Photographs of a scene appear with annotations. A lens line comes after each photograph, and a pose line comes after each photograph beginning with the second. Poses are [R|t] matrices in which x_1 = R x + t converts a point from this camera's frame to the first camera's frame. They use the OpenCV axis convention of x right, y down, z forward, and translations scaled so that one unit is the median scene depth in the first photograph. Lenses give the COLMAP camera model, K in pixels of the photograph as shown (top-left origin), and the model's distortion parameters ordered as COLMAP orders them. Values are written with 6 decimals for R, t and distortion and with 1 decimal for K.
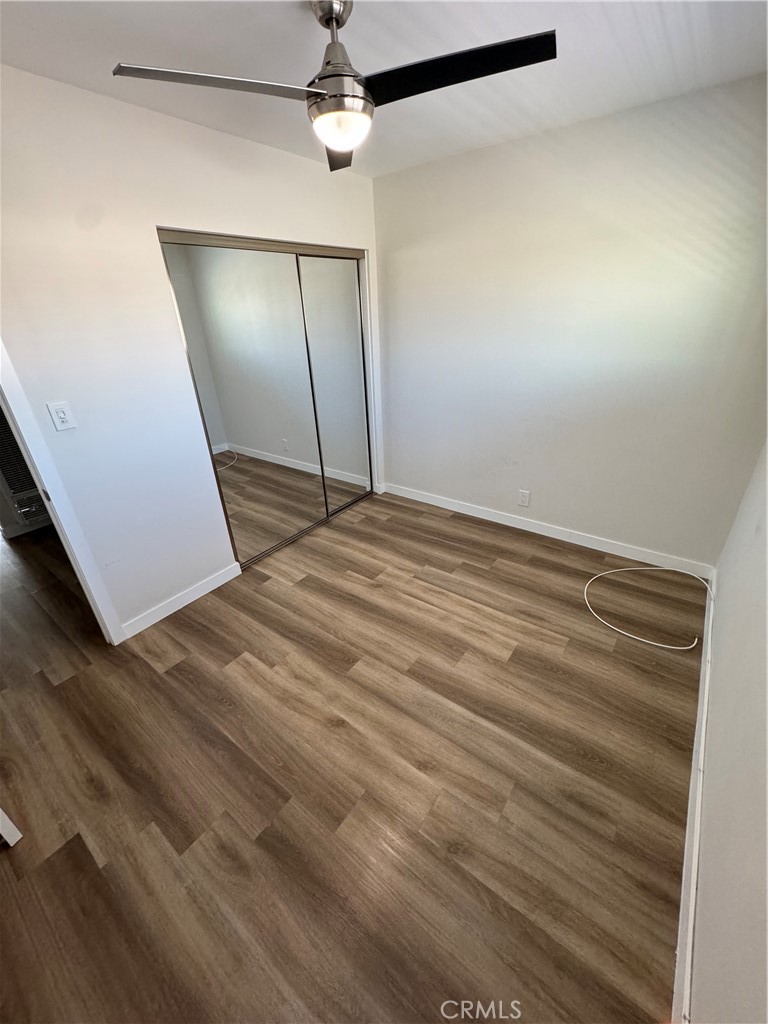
lens RADIAL K [[406.3, 0, 384.3], [0, 406.3, 510.4], [0, 0, 1]] dist [-0.002785, 0.000189]
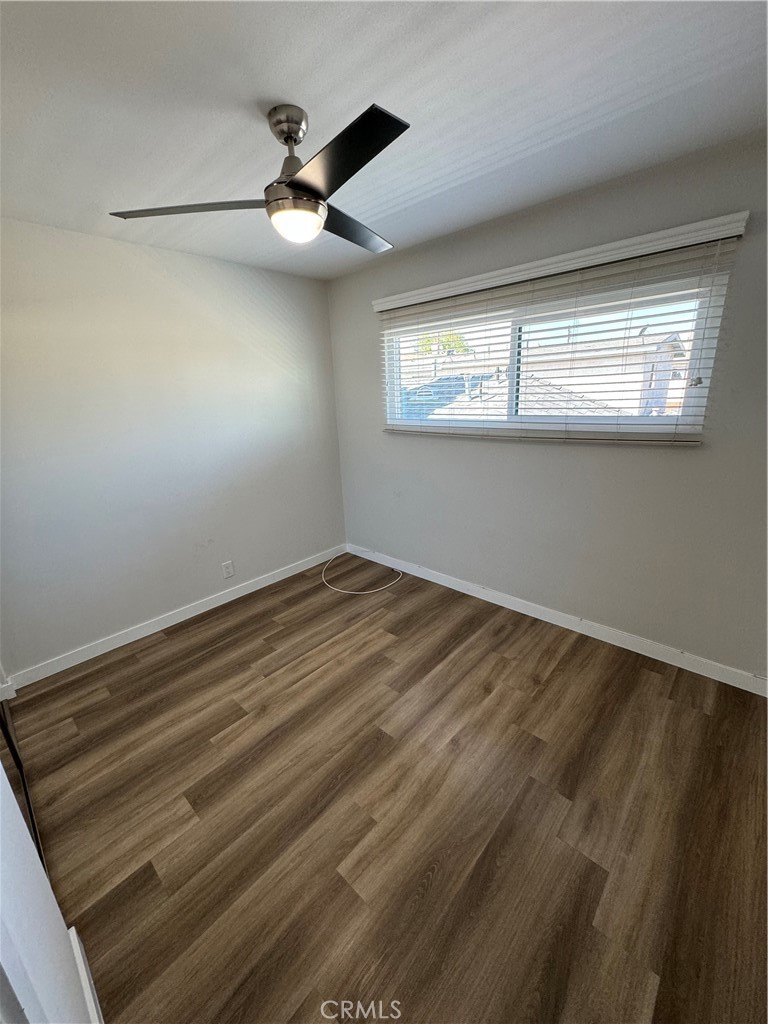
lens RADIAL K [[406.3, 0, 384.3], [0, 406.3, 510.4], [0, 0, 1]] dist [-0.002785, 0.000189]
pose [[0.103471, -0.255441, 0.961272, -0.765689], [0.476180, 0.861226, 0.177600, -0.208726], [-0.873239, 0.439362, 0.210748, 0.523131]]
